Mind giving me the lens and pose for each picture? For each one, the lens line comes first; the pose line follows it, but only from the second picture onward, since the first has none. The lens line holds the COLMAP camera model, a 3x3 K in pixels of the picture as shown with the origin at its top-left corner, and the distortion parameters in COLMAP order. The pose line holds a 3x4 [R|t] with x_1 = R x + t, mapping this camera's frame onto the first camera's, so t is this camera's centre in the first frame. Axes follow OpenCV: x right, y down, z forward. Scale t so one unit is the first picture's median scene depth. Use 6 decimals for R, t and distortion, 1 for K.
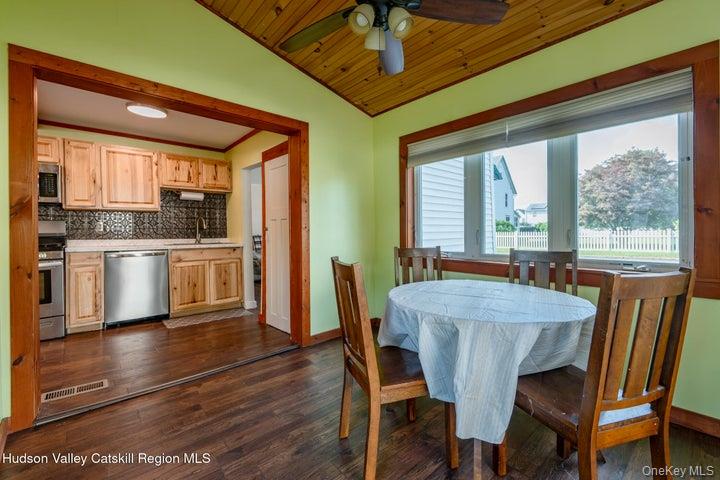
lens RADIAL K [[303.3, 0, 349.4], [0, 303.3, 229.1], [0, 0, 1]] dist [0.001346, -0.000245]
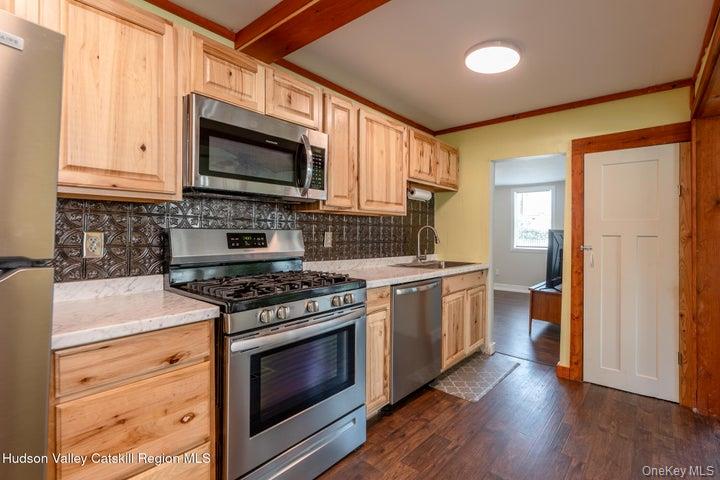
lens RADIAL K [[329.2, 0, 406.3], [0, 329.2, 232.7], [0, 0, 1]] dist [-0.000773, 0.000130]
pose [[0.978079, 0.020716, 0.207200, -0.739460], [-0.020952, 0.999780, -0.001055, -0.022830], [-0.207176, -0.003309, 0.978298, 0.289414]]
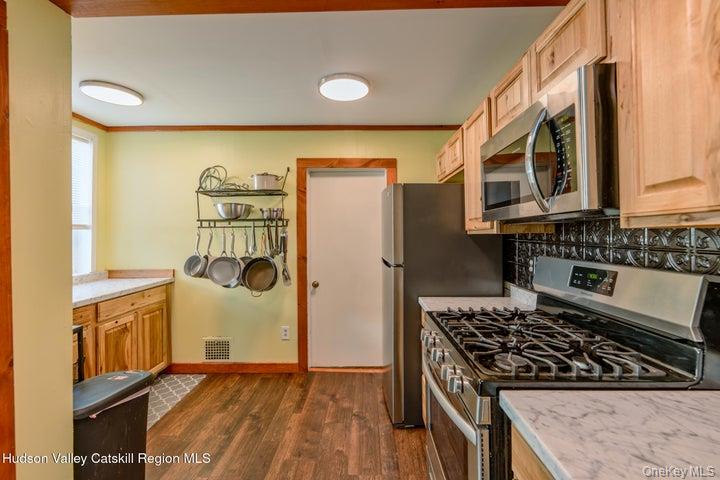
lens RADIAL K [[303.3, 0, 364.0], [0, 303.3, 235.1], [0, 0, 1]] dist [0.001346, -0.000245]
pose [[-0.675174, 0.020039, -0.737386, -0.500521], [0.022688, 0.999722, 0.006395, -0.057061], [0.737310, -0.012413, -0.675441, 0.820995]]
